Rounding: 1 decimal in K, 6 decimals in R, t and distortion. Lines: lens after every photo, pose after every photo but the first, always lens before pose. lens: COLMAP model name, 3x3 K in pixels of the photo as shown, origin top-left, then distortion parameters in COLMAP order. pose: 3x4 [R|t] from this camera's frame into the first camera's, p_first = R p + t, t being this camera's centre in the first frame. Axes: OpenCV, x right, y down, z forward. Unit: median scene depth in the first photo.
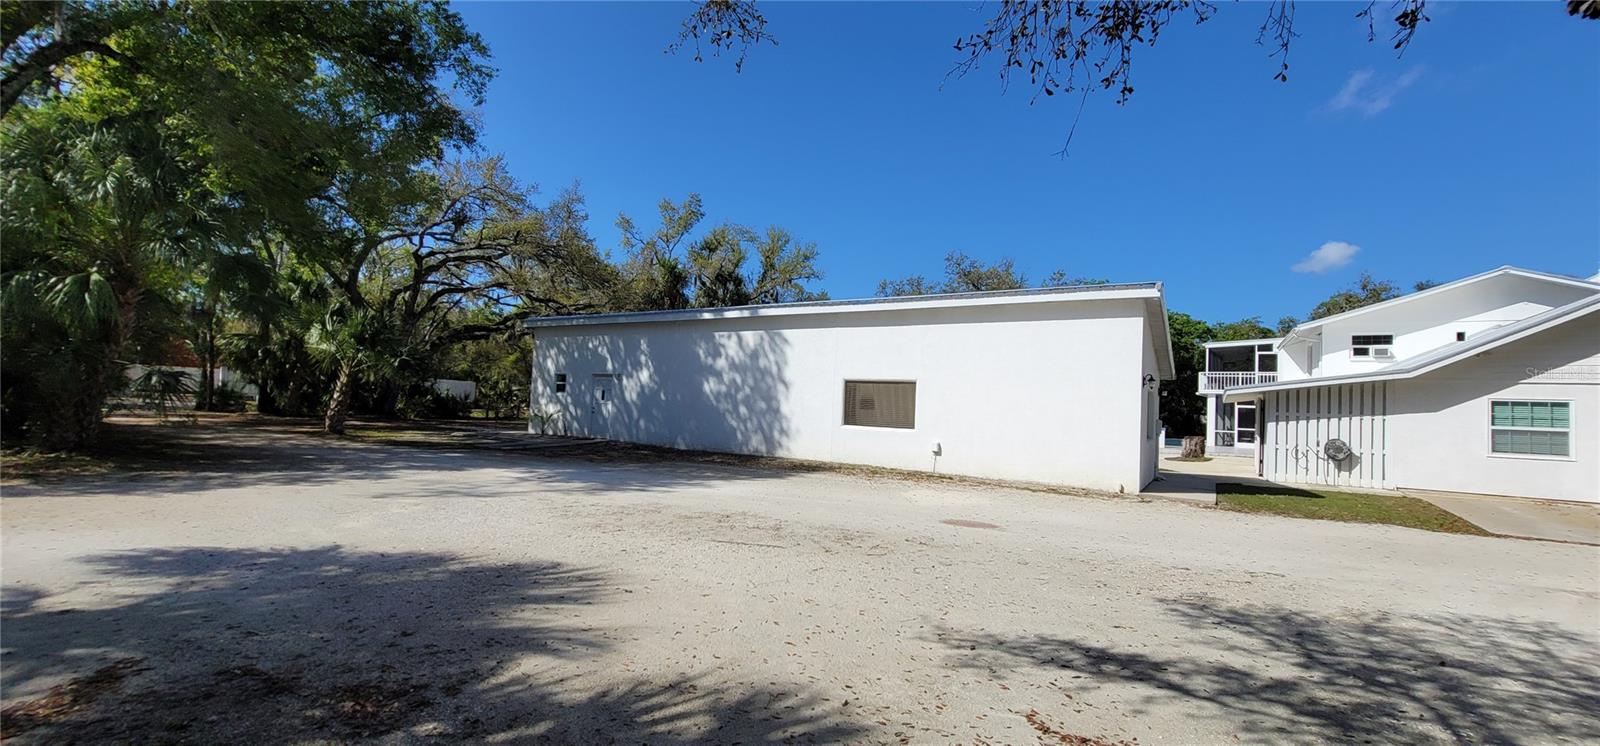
lens RADIAL K [[653.9, 0, 792.1], [0, 653.9, 377.1], [0, 0, 1]] dist [-0.000384, -0.000099]
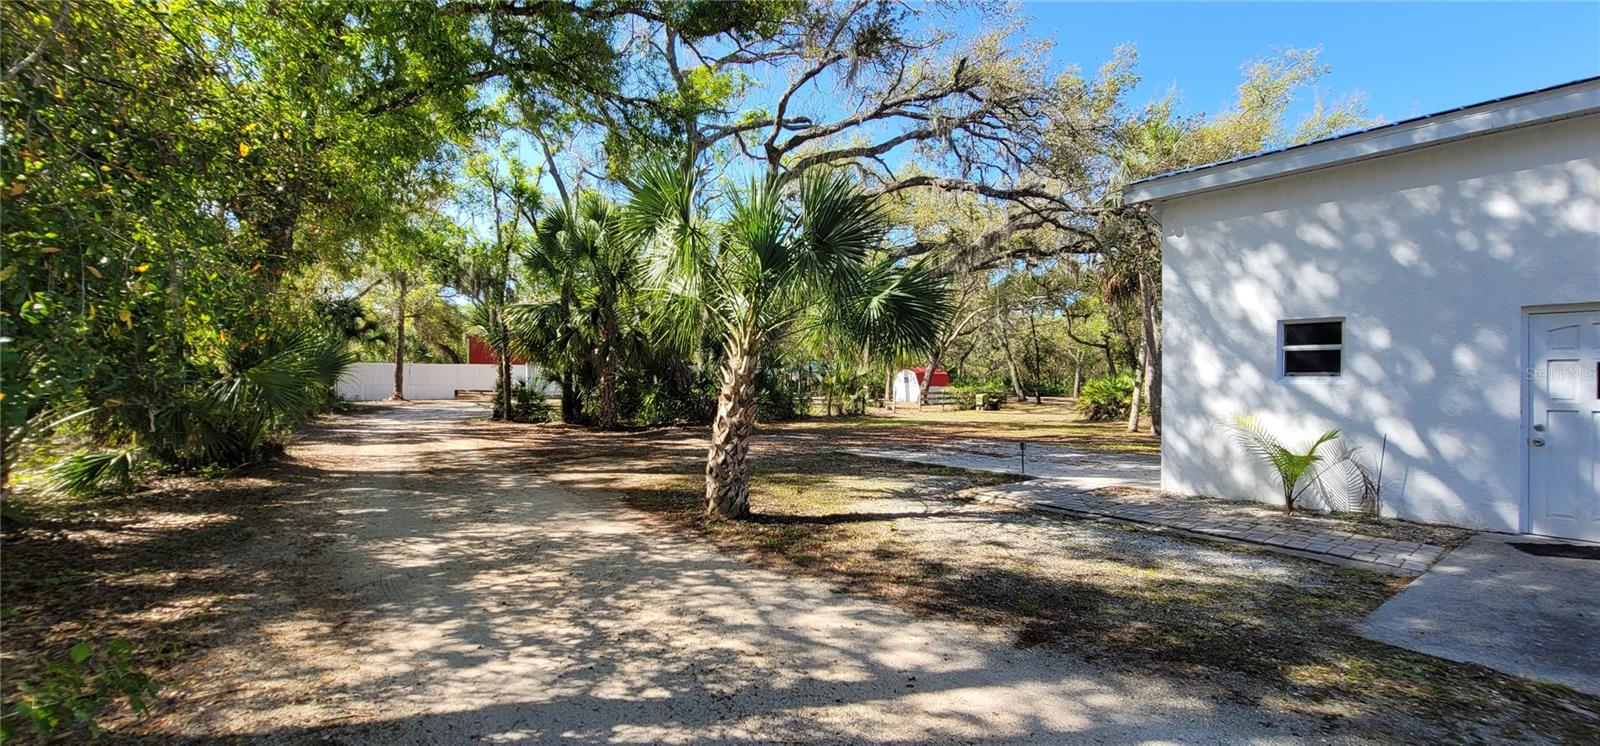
lens RADIAL K [[653.9, 0, 797.8], [0, 653.9, 386.8], [0, 0, 1]] dist [-0.000384, -0.000099]
pose [[0.940005, -0.030647, -0.339782, -0.608669], [0.046011, 0.998246, 0.037252, 0.004033], [0.338044, -0.050651, 0.939766, 0.764092]]
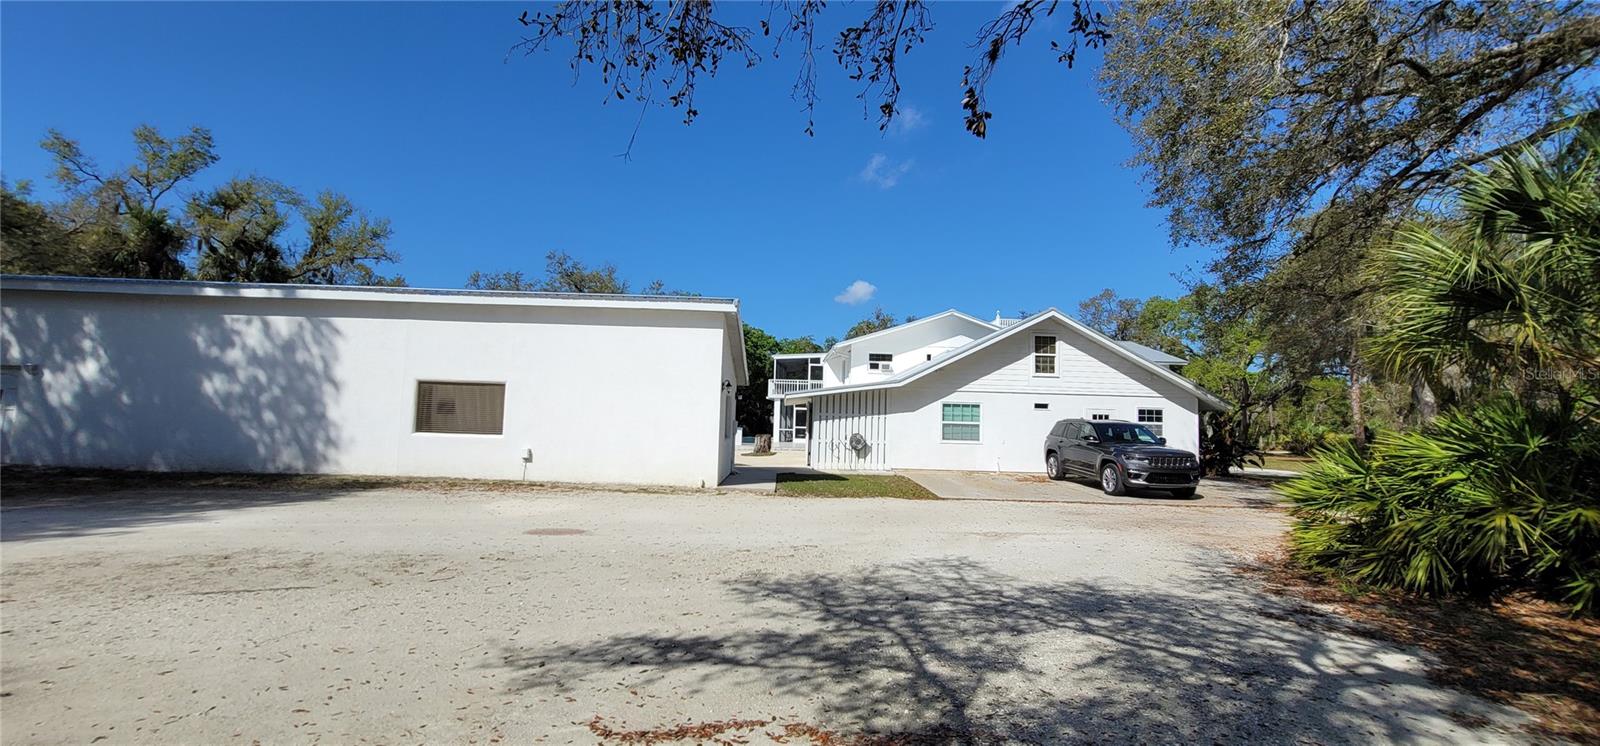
lens RADIAL K [[653.9, 0, 792.8], [0, 653.9, 374.9], [0, 0, 1]] dist [-0.000384, -0.000099]
pose [[0.831258, 0.023076, 0.555407, 0.012013], [-0.018161, 0.999732, -0.014356, 0.000619], [-0.555590, 0.001847, 0.831455, 0.003342]]
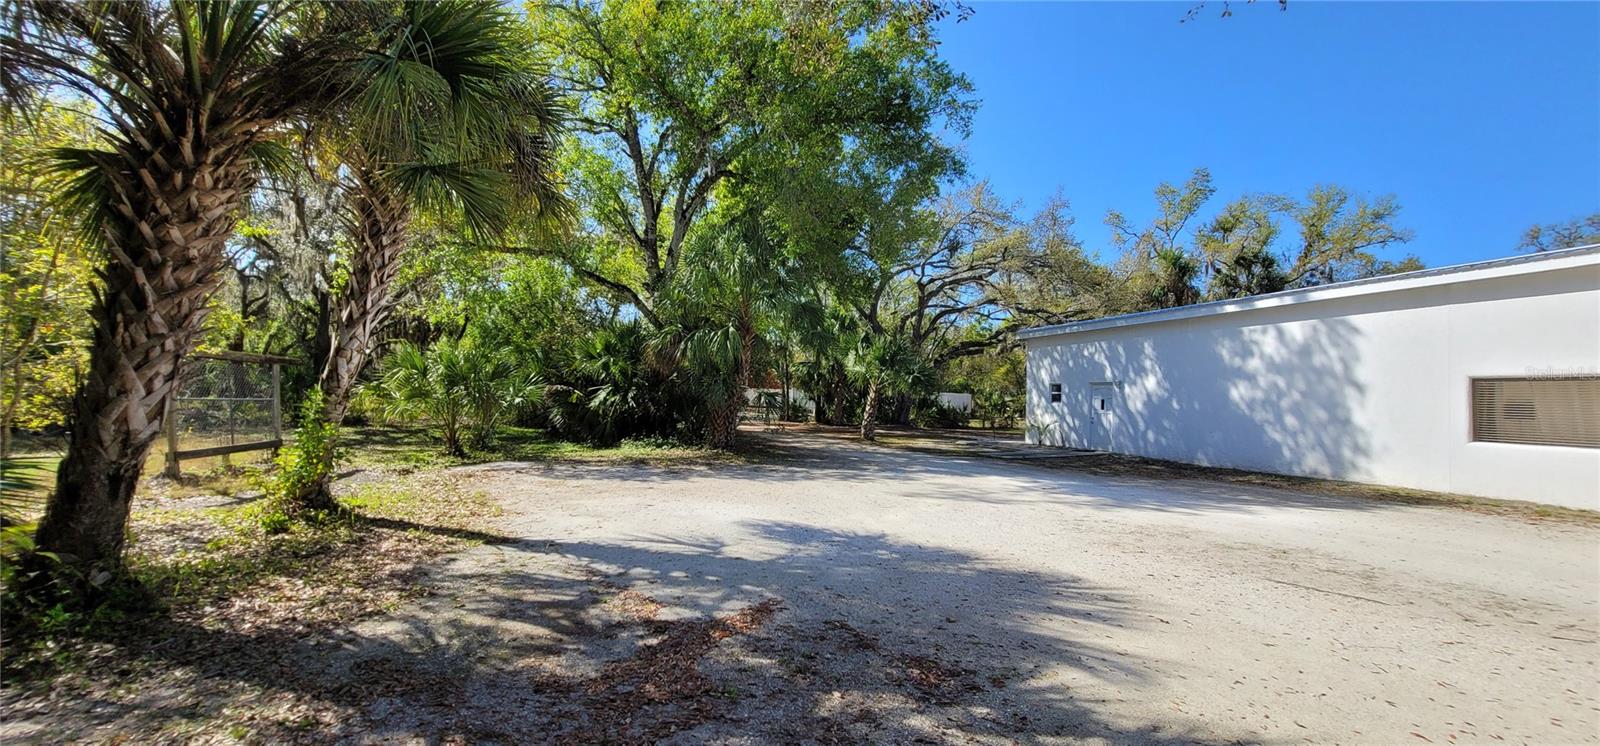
lens RADIAL K [[653.9, 0, 791.6], [0, 653.9, 375.7], [0, 0, 1]] dist [-0.000384, -0.000099]
pose [[0.755052, -0.044832, -0.654130, -0.010931], [0.033234, 0.998994, -0.030107, -0.000991], [0.654822, 0.000993, 0.755783, -0.008497]]
